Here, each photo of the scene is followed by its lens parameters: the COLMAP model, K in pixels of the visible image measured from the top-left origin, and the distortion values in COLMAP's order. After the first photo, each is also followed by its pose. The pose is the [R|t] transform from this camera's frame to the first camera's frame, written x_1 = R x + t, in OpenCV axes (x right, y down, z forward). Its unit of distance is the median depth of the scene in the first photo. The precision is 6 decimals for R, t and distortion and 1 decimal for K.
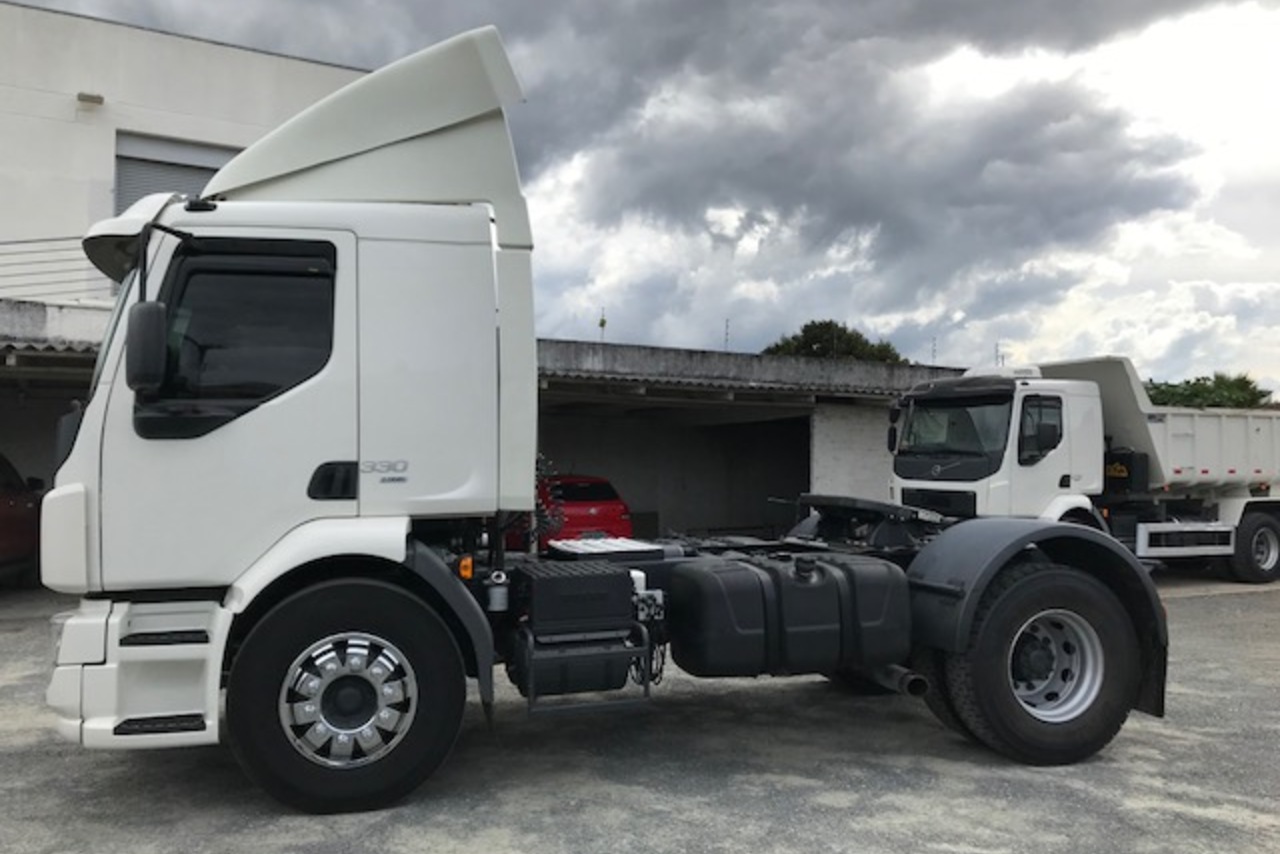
lens RADIAL K [[1032.2, 0, 640.0], [0, 1032.2, 427.0], [0, 0, 1]] dist [0.019477, -0.015206]
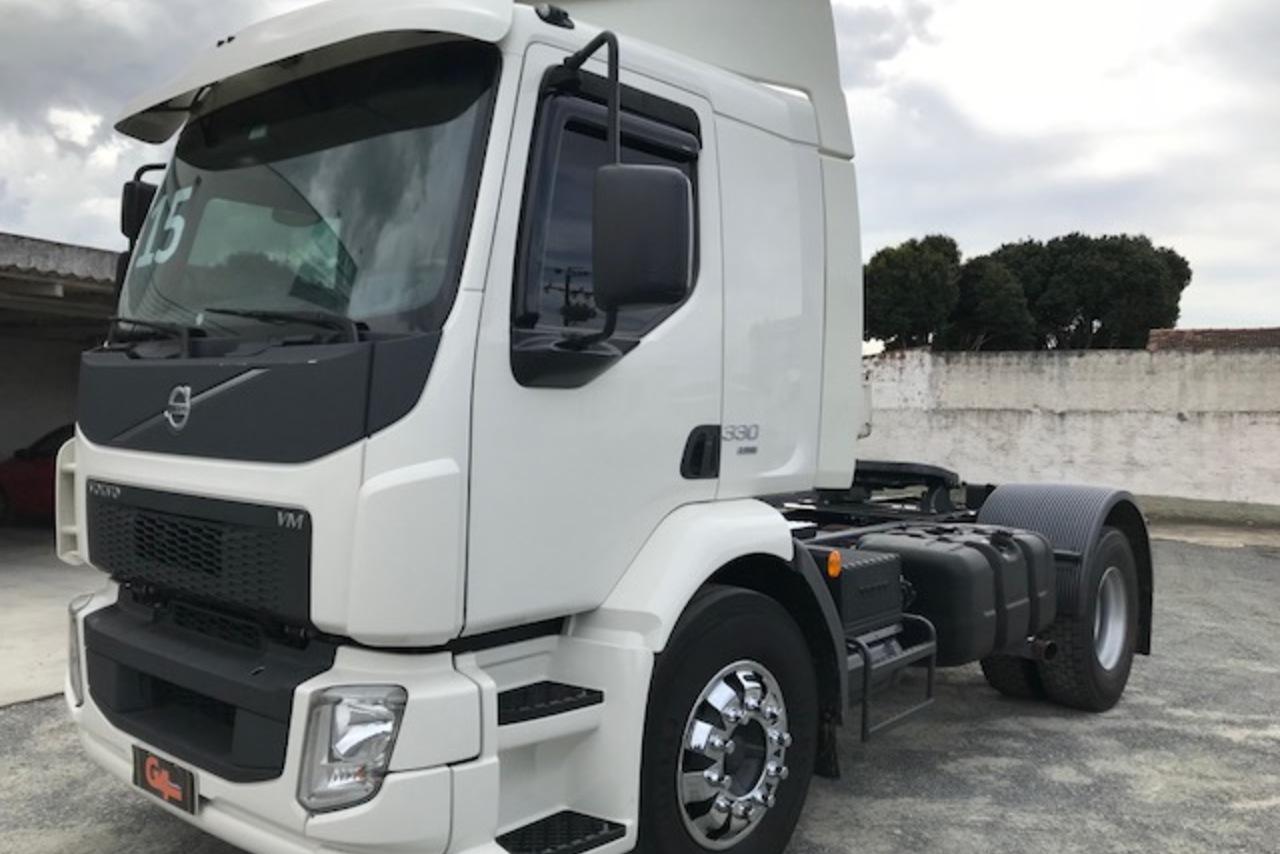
lens RADIAL K [[1015.4, 0, 640.0], [0, 1015.4, 427.0], [0, 0, 1]] dist [0.064774, -0.095779]
pose [[0.840991, 0.016780, 0.540788, -0.701935], [-0.046779, 0.998031, 0.041779, 0.007347], [-0.539022, -0.060434, 0.840121, 0.429746]]
